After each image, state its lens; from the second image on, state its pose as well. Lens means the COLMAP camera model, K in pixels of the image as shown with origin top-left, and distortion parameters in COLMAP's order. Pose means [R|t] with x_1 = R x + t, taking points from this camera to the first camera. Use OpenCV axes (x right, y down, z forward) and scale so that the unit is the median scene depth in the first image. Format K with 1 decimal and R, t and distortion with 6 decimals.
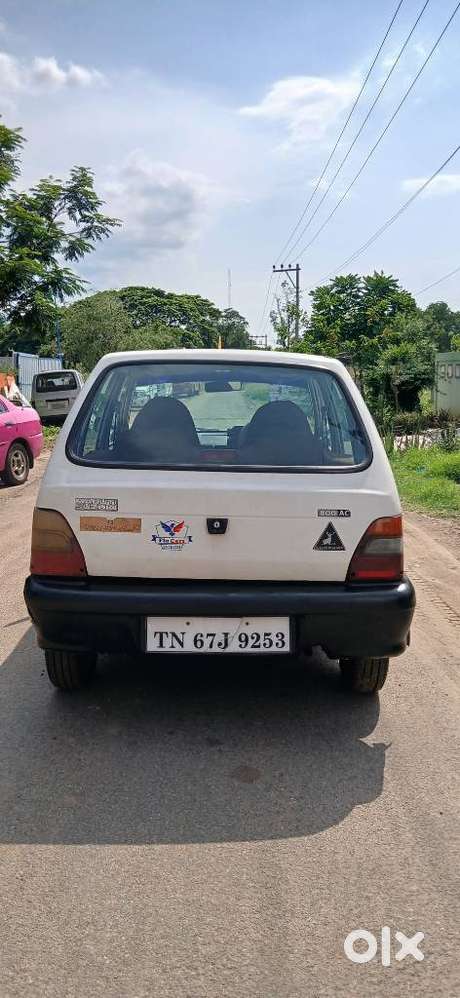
lens RADIAL K [[797.5, 0, 230.0], [0, 797.5, 499.0], [0, 0, 1]] dist [0.088282, -0.174972]
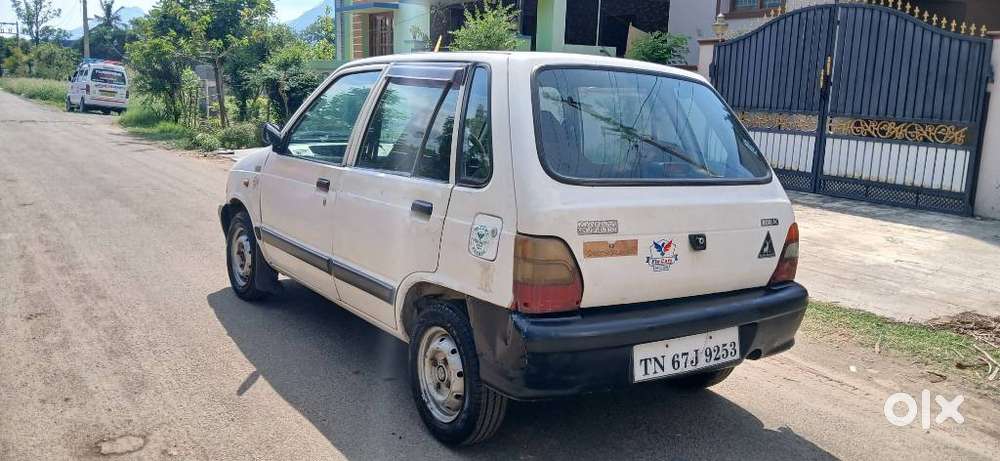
lens RADIAL K [[801.9, 0, 503.2], [0, 801.9, 232.7], [0, 0, 1]] dist [0.092000, -0.181498]
pose [[0.813528, -0.061909, 0.578221, -0.765937], [0.044385, 0.998027, 0.044410, -0.031439], [-0.579830, -0.010464, 0.814670, 0.328314]]
